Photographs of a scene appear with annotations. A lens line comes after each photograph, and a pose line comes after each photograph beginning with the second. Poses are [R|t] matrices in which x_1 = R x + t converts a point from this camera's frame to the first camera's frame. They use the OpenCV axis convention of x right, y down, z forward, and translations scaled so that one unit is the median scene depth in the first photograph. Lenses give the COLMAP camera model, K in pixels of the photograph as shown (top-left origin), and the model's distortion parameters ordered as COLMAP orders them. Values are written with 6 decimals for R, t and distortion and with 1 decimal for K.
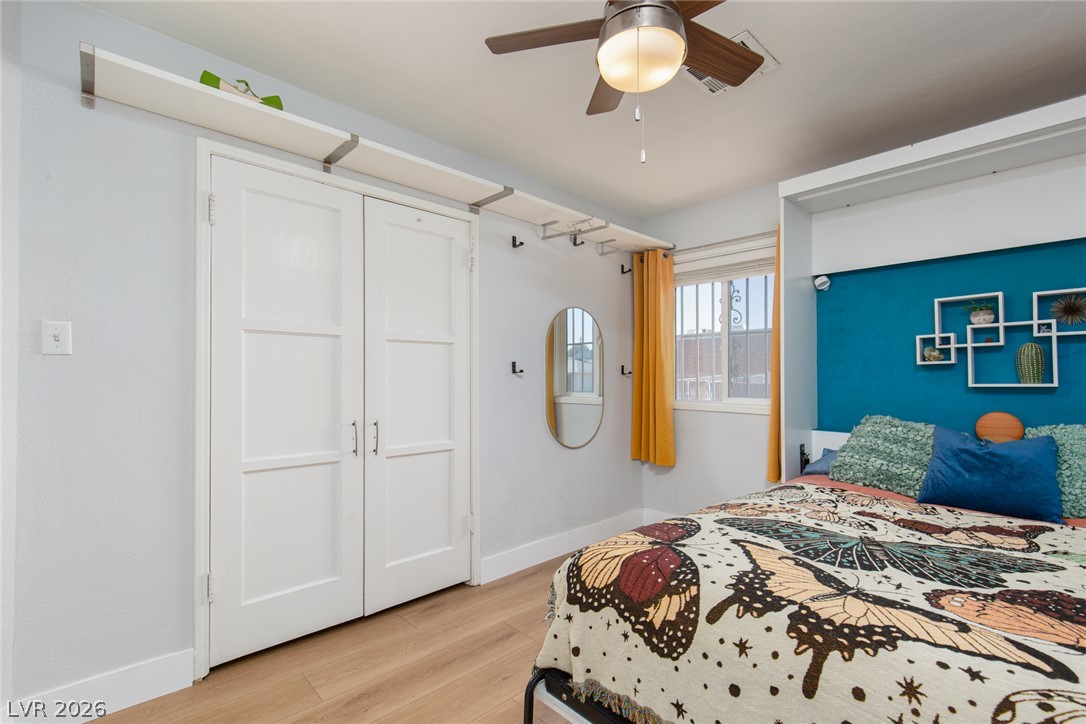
lens RADIAL K [[496.1, 0, 538.9], [0, 496.1, 366.0], [0, 0, 1]] dist [0.001190, -0.000007]
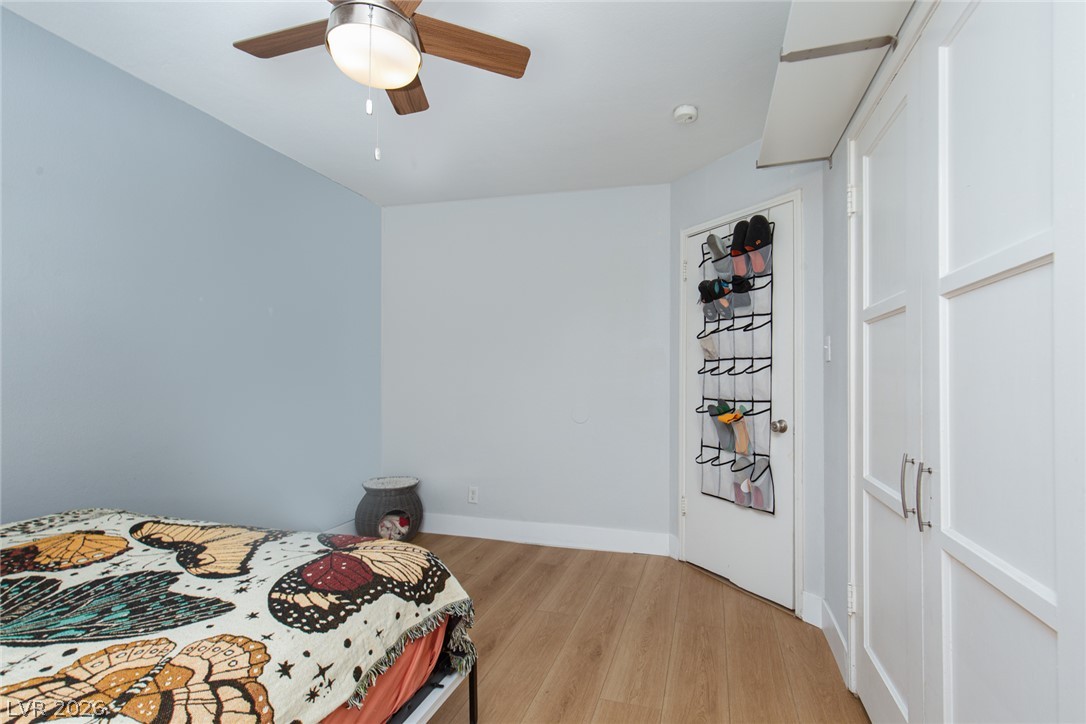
lens RADIAL K [[496.1, 0, 538.9], [0, 496.1, 366.0], [0, 0, 1]] dist [0.001190, -0.000007]
pose [[-0.877997, -0.022293, -0.478146, 0.395677], [-0.000044, 0.998919, -0.046494, 0.061509], [0.478665, -0.040800, -0.877049, 2.097049]]
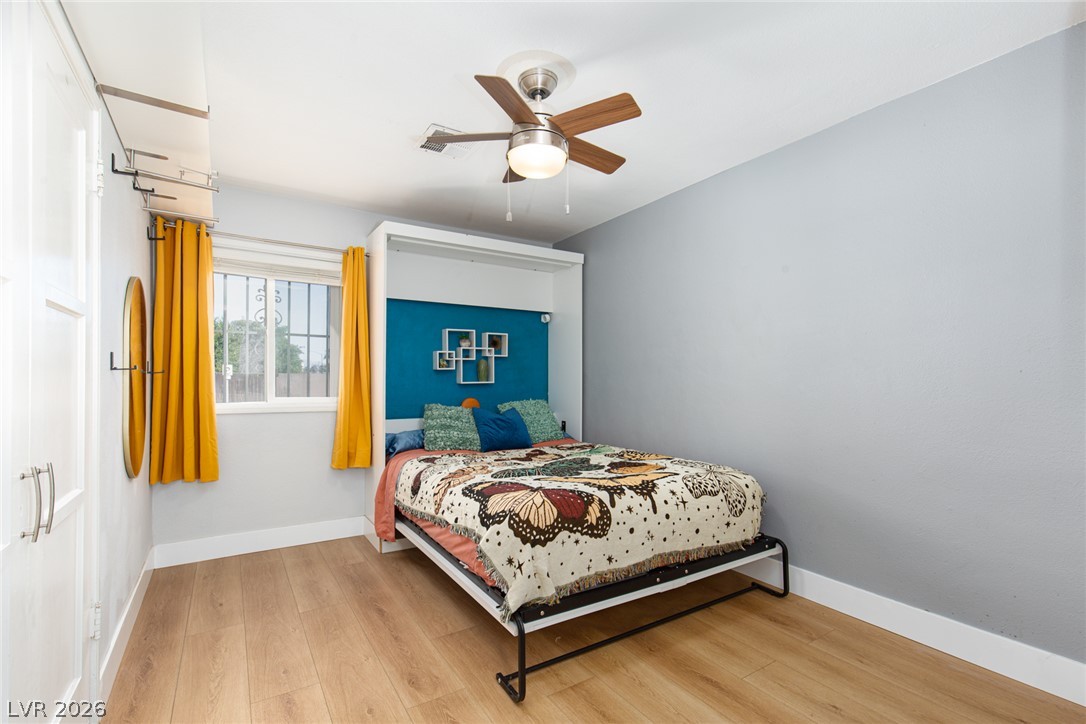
lens RADIAL K [[496.1, 0, 538.9], [0, 496.1, 366.0], [0, 0, 1]] dist [0.001190, -0.000007]
pose [[0.177300, 0.027048, 0.983785, -1.269309], [-0.025729, 0.999408, -0.022840, 0.022571], [-0.983821, -0.021262, 0.177890, 0.763421]]
